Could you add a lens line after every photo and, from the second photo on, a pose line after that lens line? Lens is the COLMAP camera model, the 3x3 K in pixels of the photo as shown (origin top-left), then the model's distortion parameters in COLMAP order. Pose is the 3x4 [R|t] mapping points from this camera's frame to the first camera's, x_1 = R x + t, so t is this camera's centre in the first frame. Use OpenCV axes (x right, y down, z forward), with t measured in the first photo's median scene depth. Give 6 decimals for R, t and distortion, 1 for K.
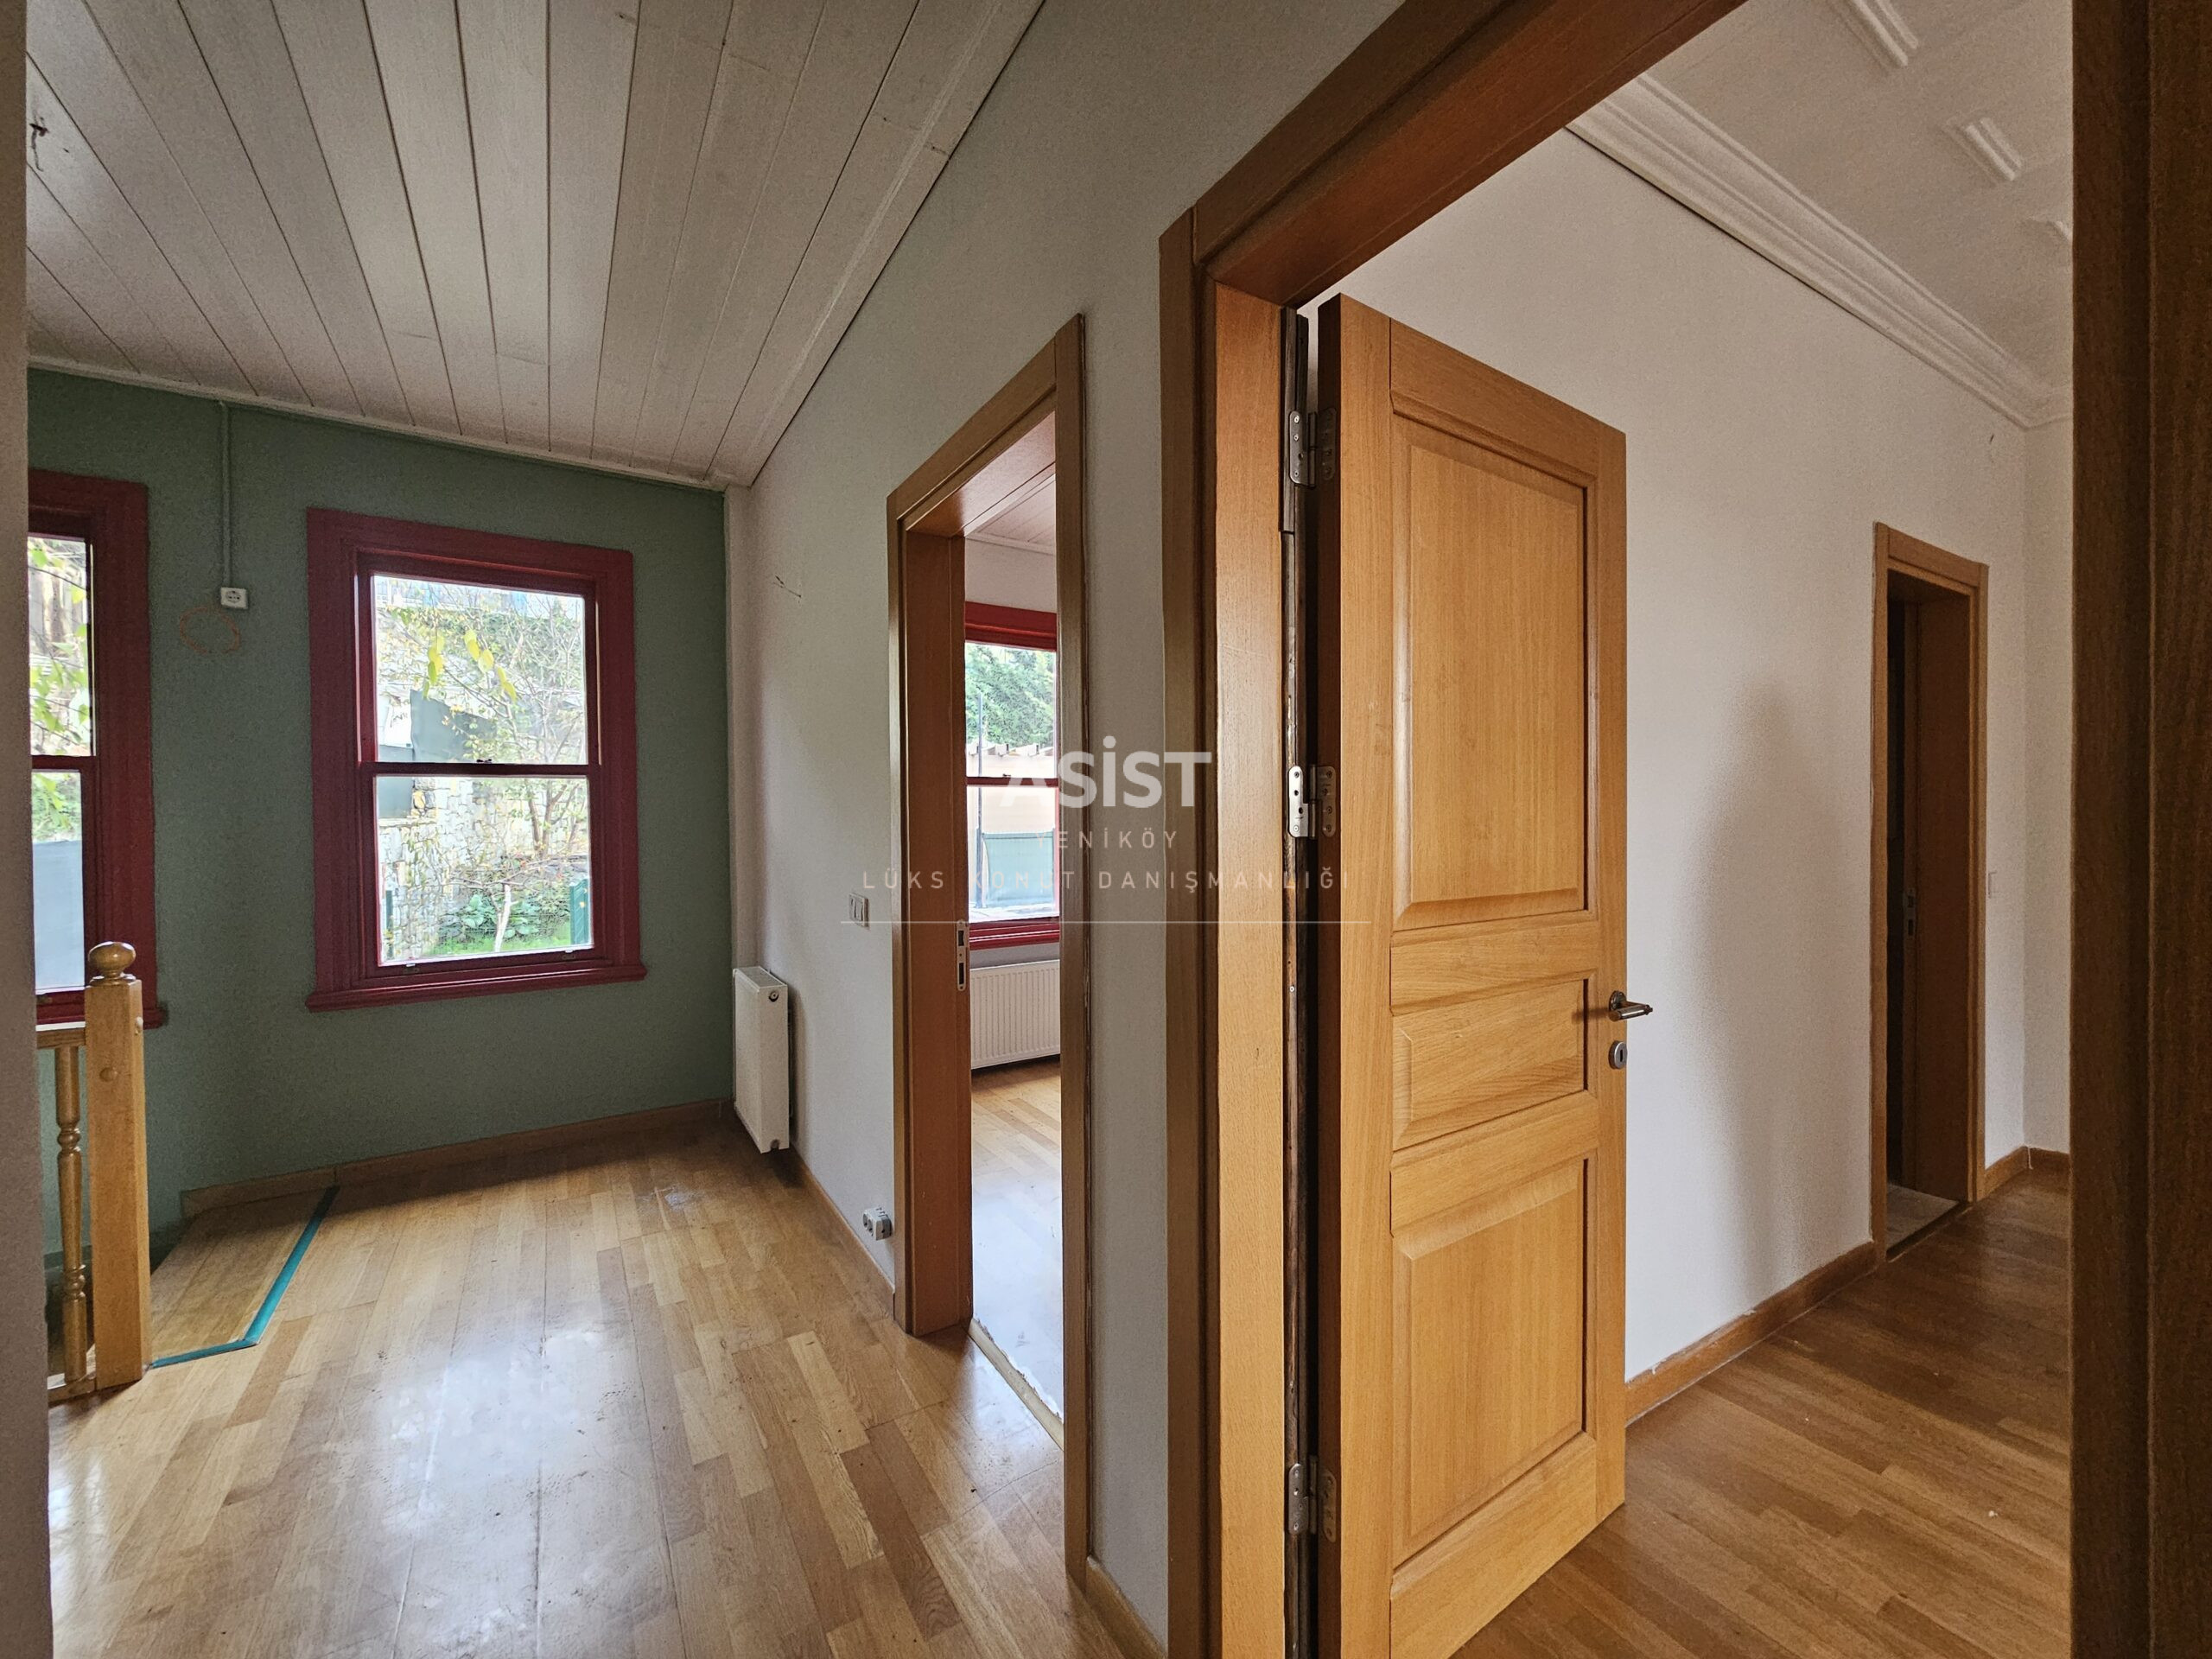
lens RADIAL K [[911.3, 0, 1113.5], [0, 911.3, 828.5], [0, 0, 1]] dist [0.002192, 0.000984]
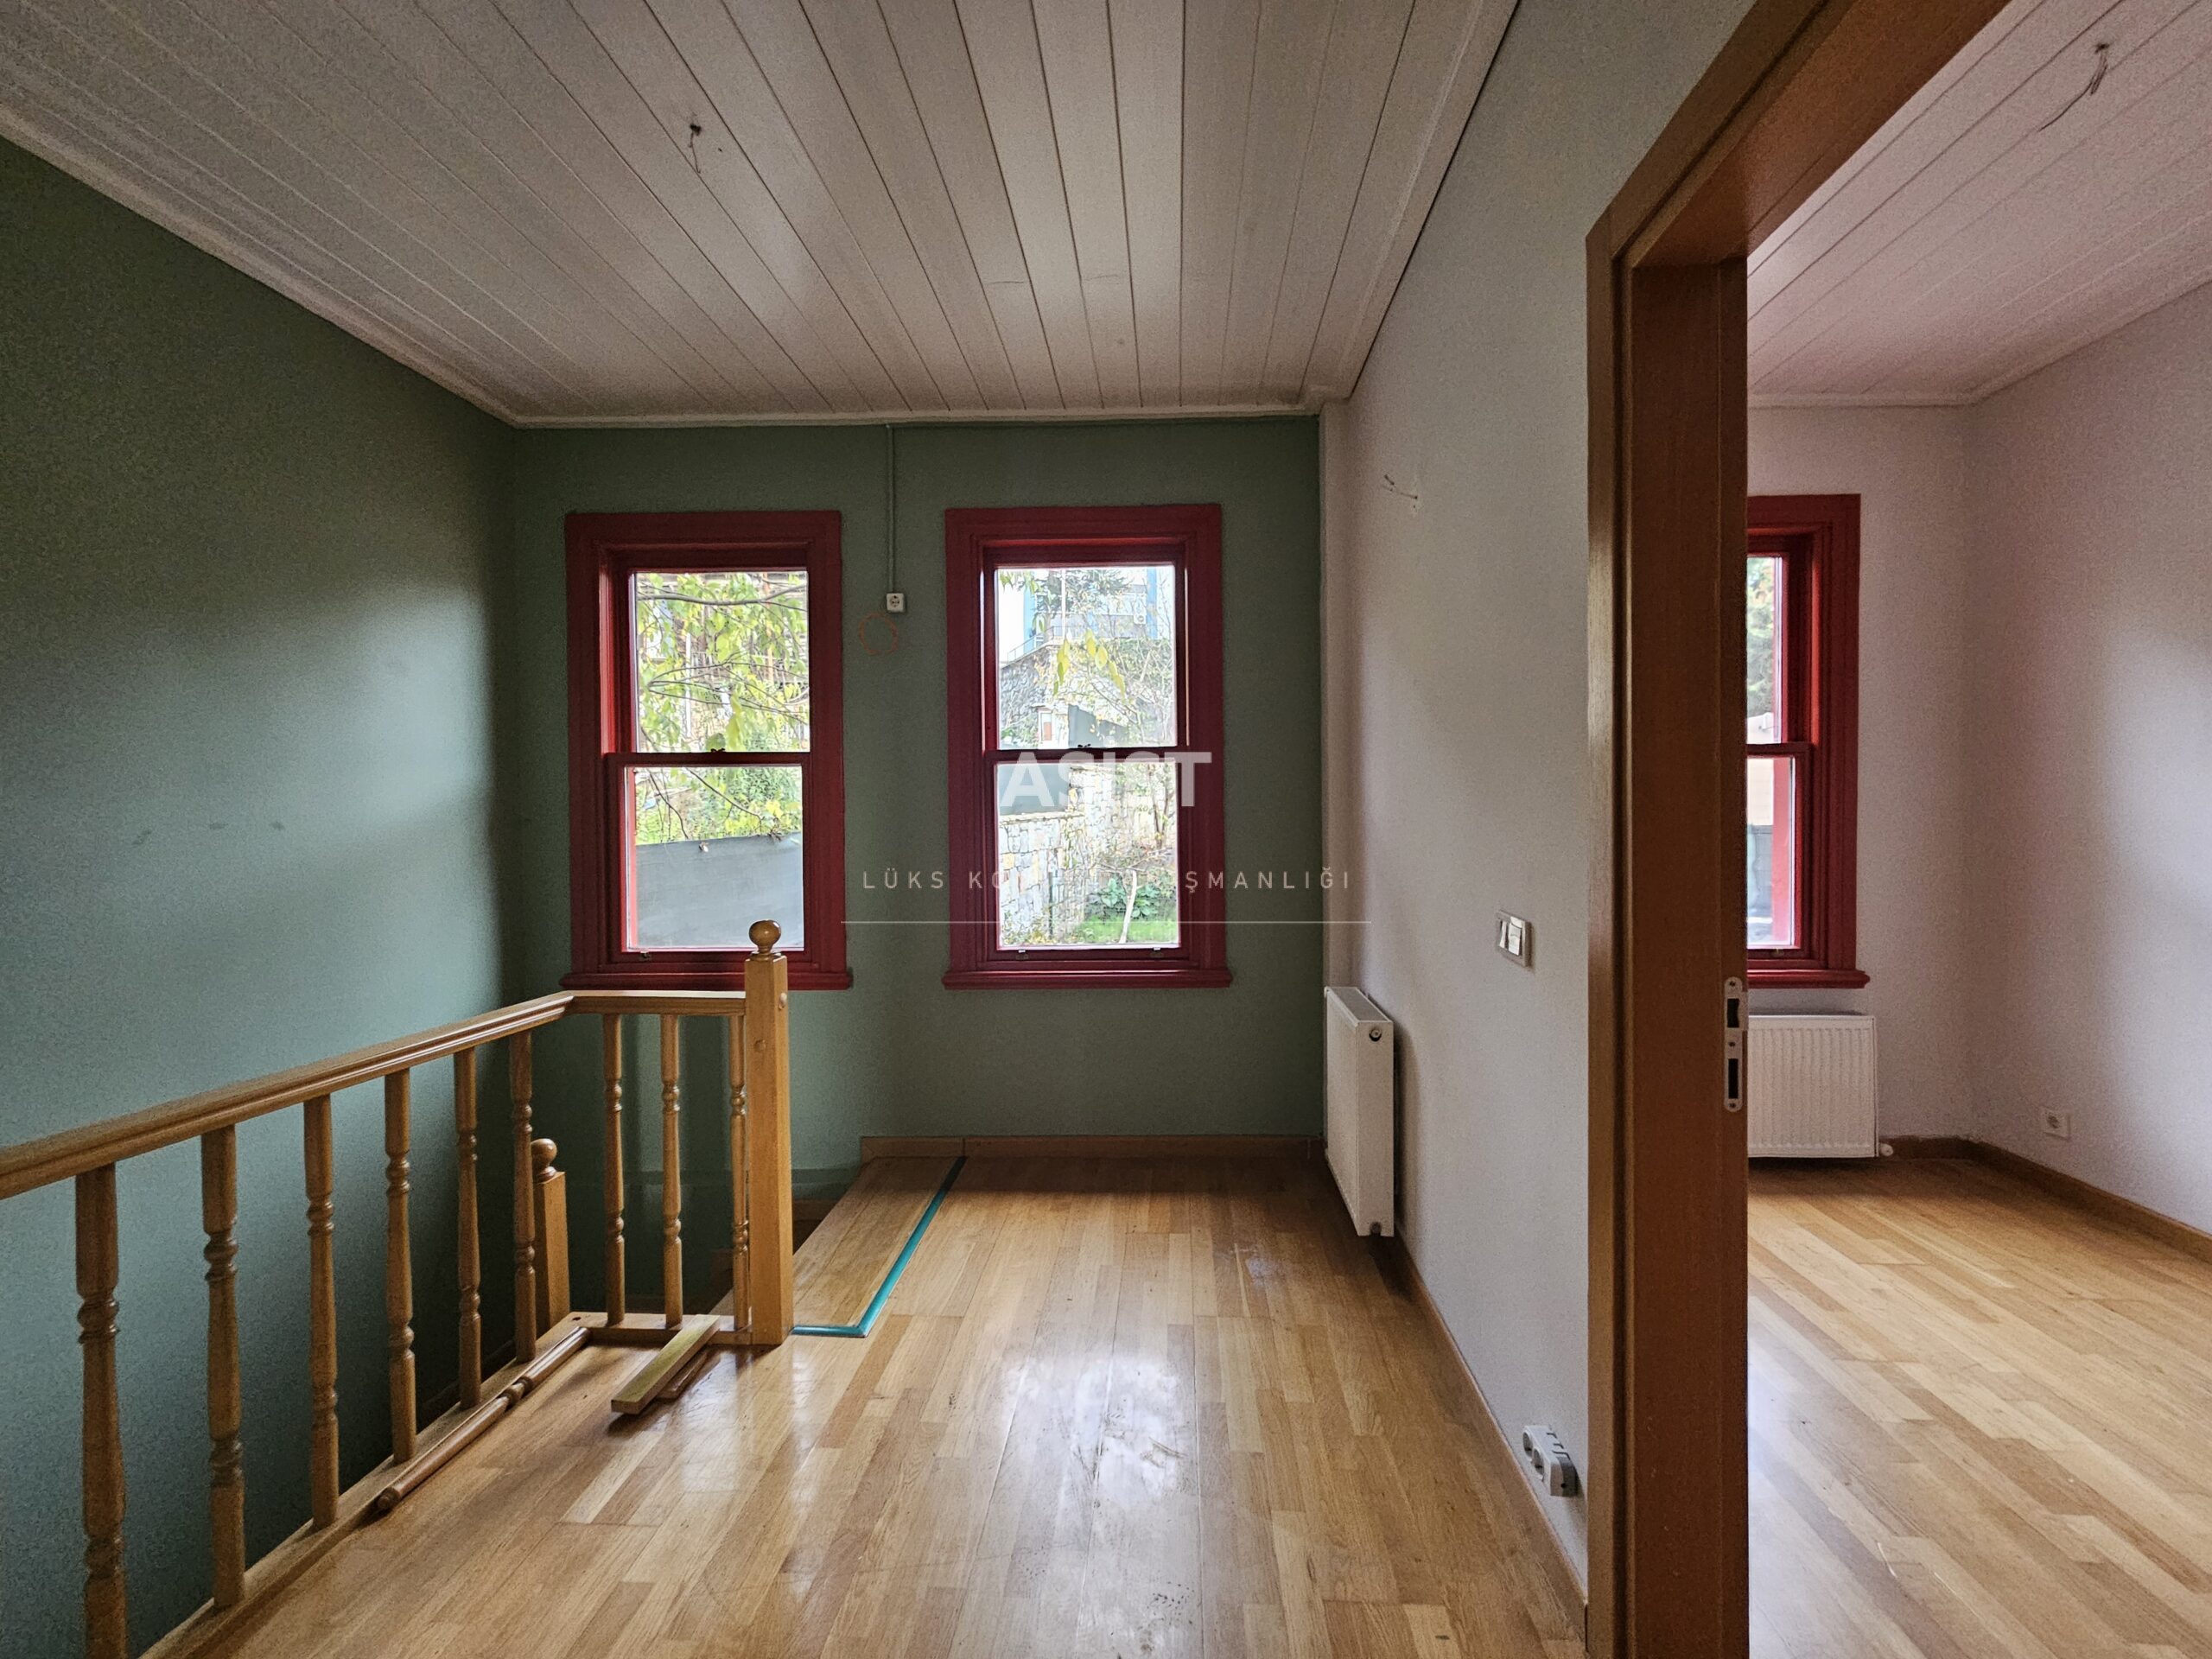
lens RADIAL K [[911.3, 0, 1113.5], [0, 911.3, 828.5], [0, 0, 1]] dist [0.002192, 0.000984]
pose [[0.813569, 0.009084, -0.581397, -0.115111], [-0.006190, 0.999957, 0.006962, 0.007759], [0.581435, -0.002065, 0.813590, 0.265518]]
